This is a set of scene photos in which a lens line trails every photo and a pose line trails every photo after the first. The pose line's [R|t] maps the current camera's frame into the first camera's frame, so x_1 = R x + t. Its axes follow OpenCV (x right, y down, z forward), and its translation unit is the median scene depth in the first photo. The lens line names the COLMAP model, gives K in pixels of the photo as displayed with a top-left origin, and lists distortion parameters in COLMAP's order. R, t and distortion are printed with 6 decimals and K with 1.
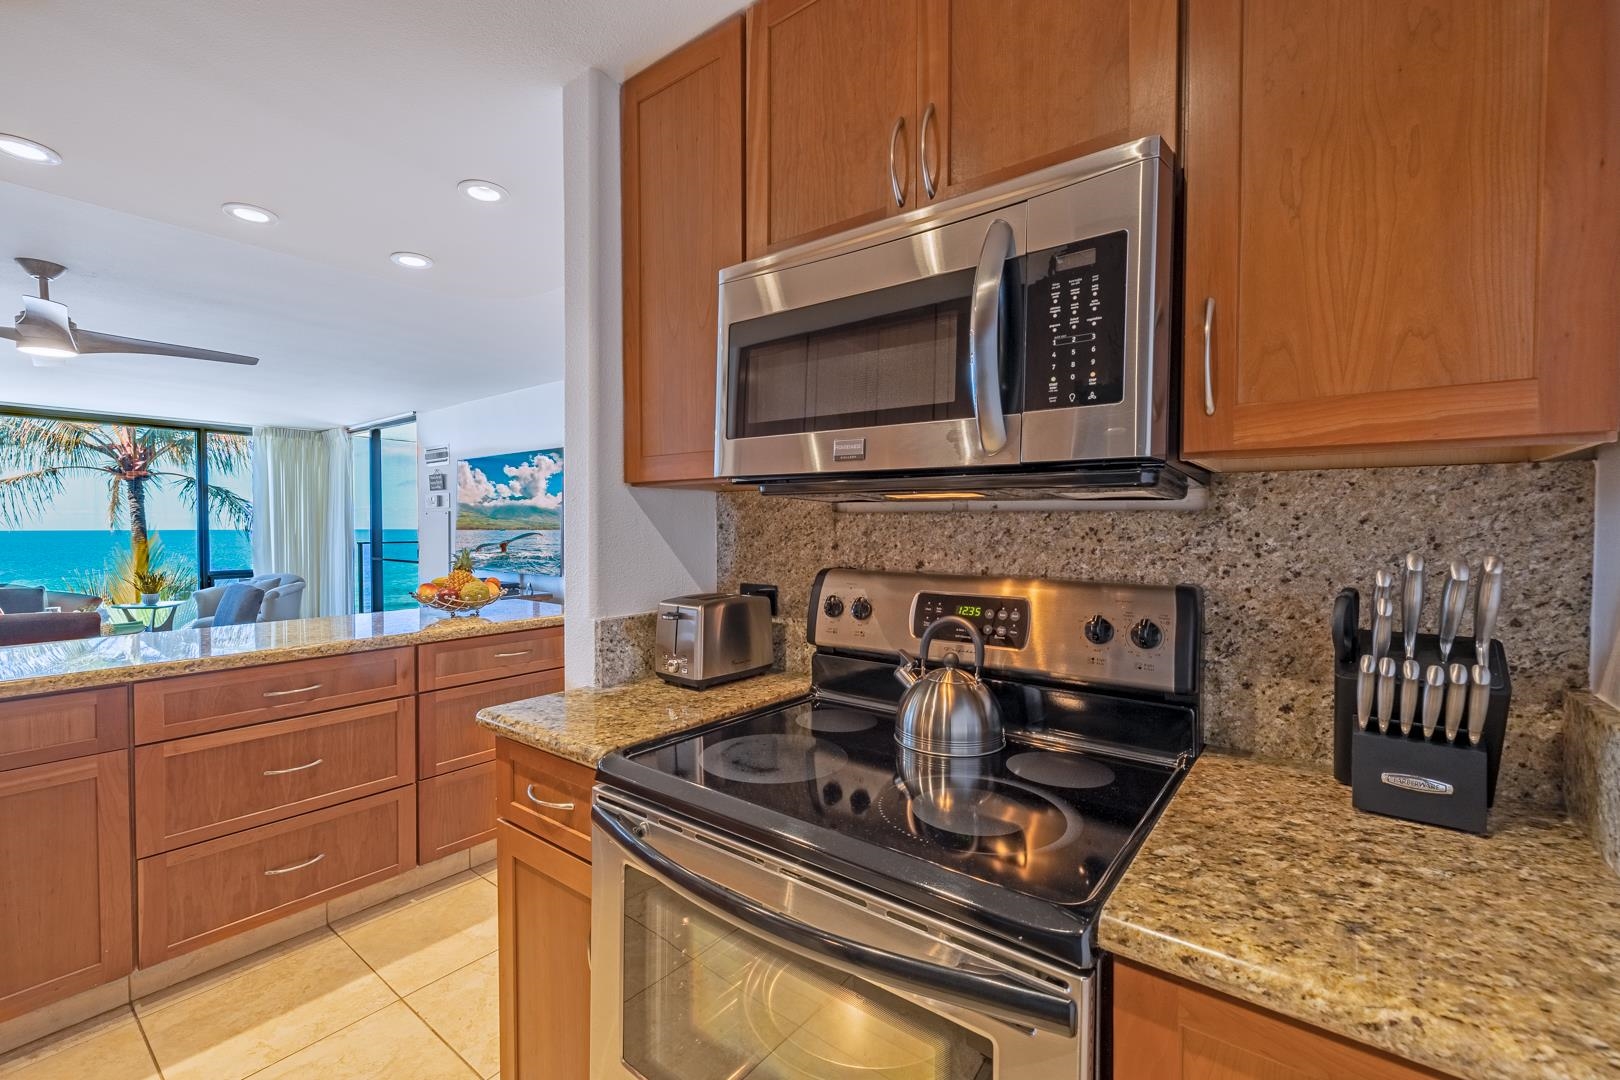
lens RADIAL K [[700.6, 0, 829.9], [0, 700.6, 542.2], [0, 0, 1]] dist [-0.002457, 0.001694]
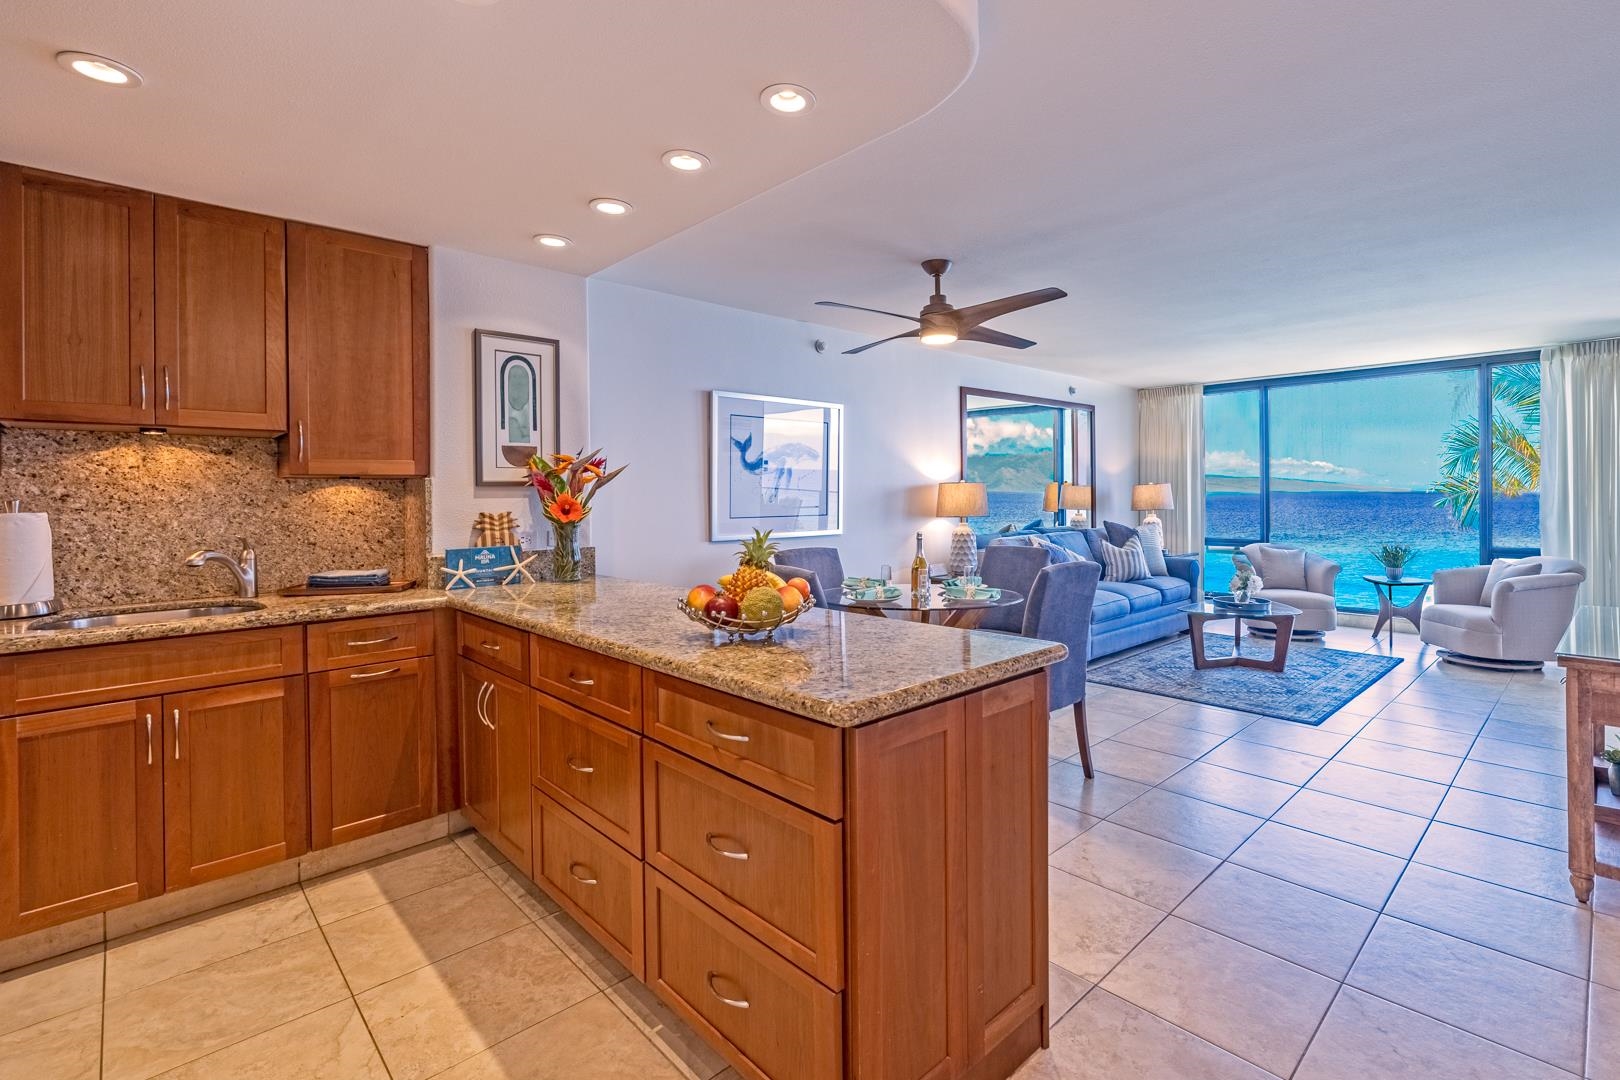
lens RADIAL K [[757.9, 0, 856.0], [0, 757.9, 489.9], [0, 0, 1]] dist [-0.020280, 0.002248]
pose [[-0.146617, 0.000219, -0.989193, 0.097773], [-0.014557, 0.999891, 0.002379, -0.025970], [0.989086, 0.014748, -0.146598, 1.019892]]
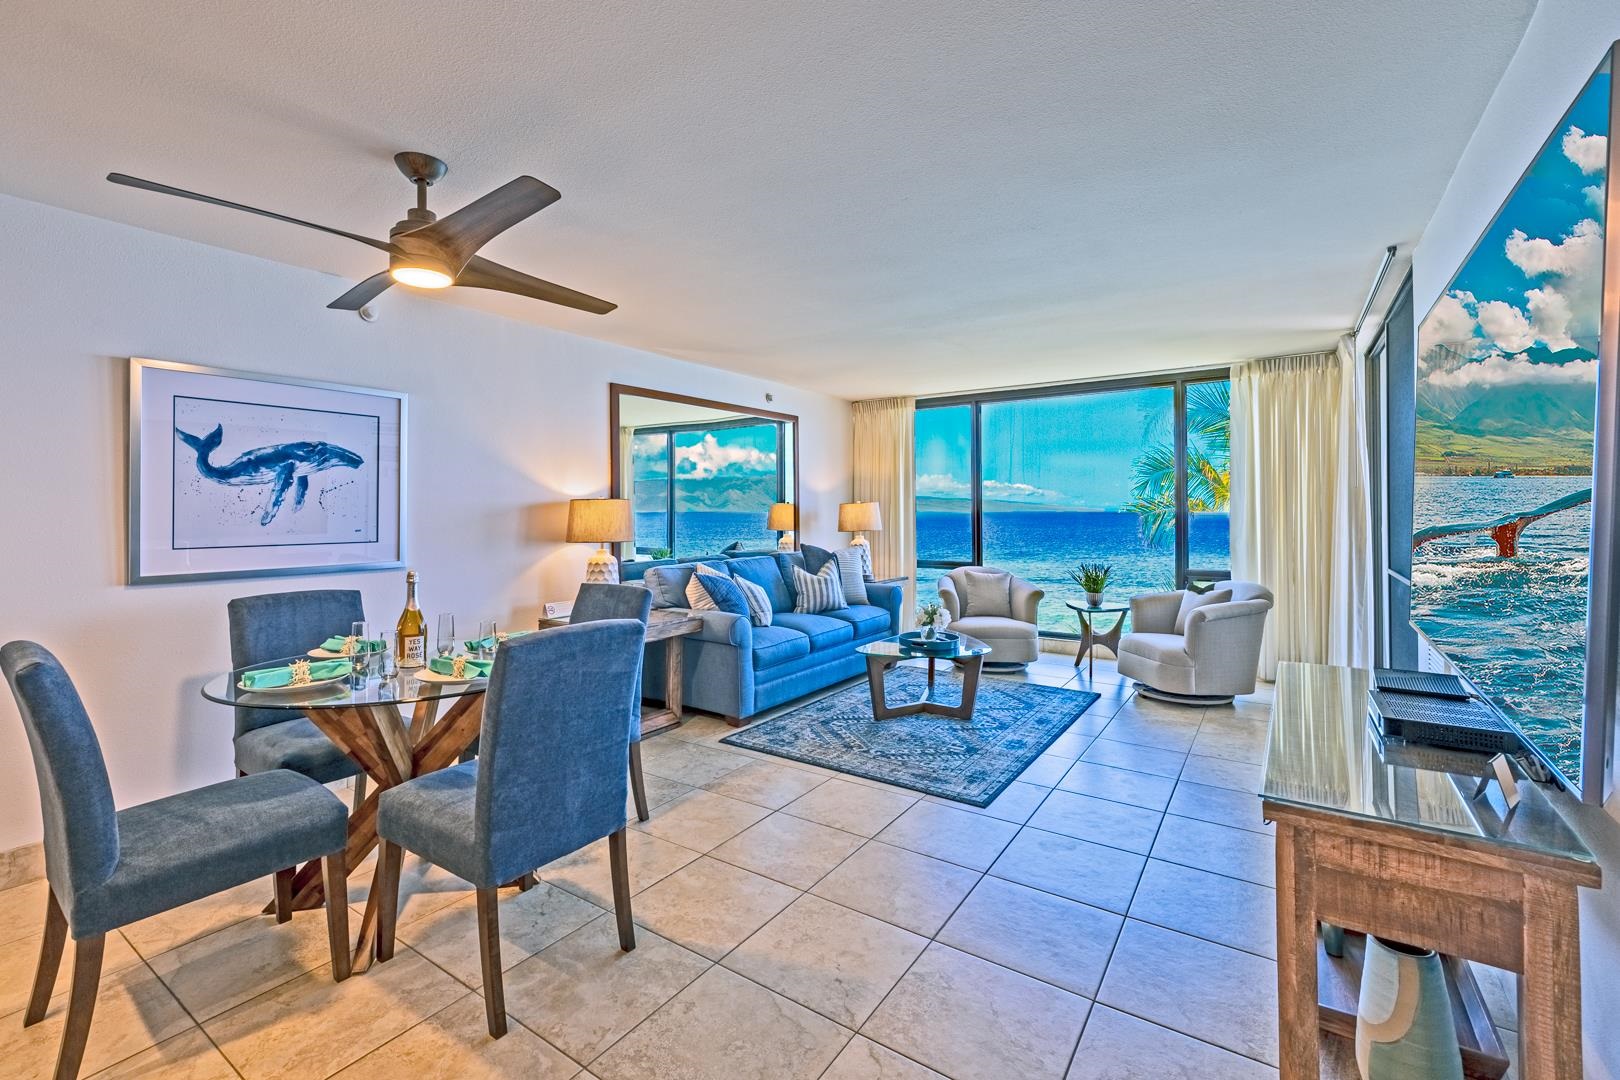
lens RADIAL K [[700.6, 0, 802.6], [0, 700.6, 500.2], [0, 0, 1]] dist [-0.002457, 0.001694]
pose [[0.047923, -0.012107, -0.998778, -0.366788], [-0.019401, 0.999727, -0.013050, -0.031976], [0.998663, 0.020003, 0.047675, 1.331139]]
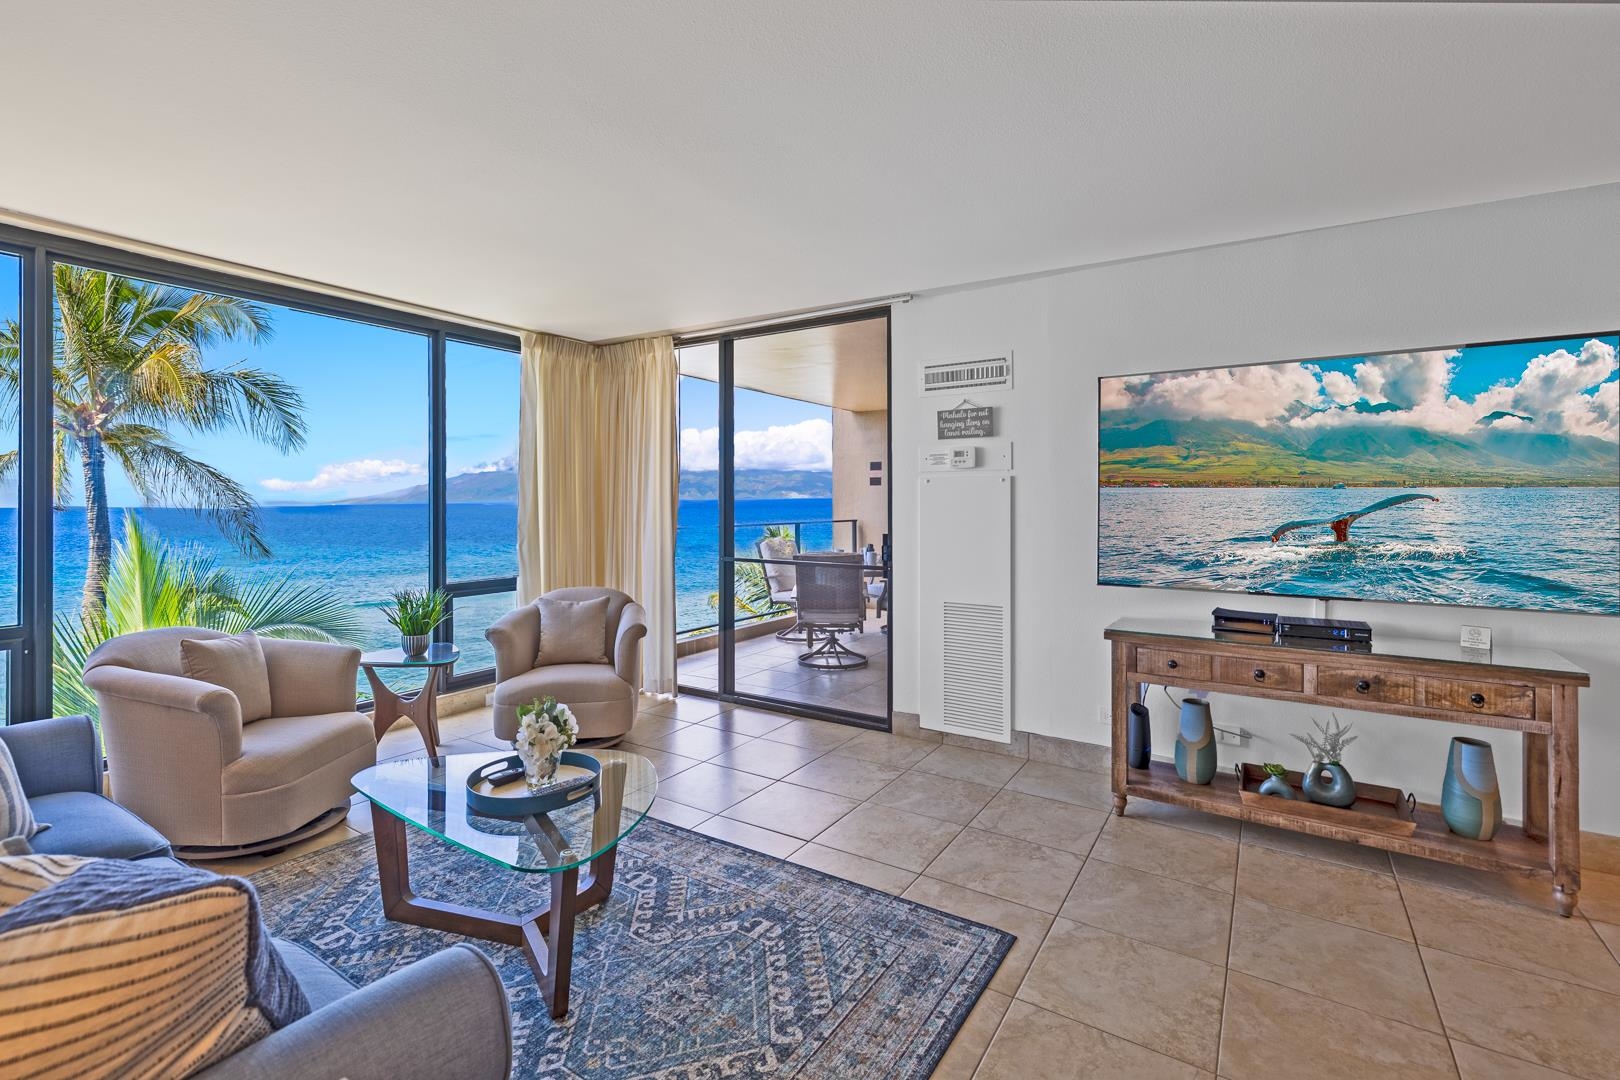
lens RADIAL K [[727.4, 0, 781.5], [0, 727.4, 511.3], [0, 0, 1]] dist [0.000289, 0.001072]
pose [[0.997866, 0.004592, 0.065141, -1.590669], [-0.003504, 0.999853, -0.016802, -0.015950], [-0.065209, 0.016538, 0.997735, 0.957161]]
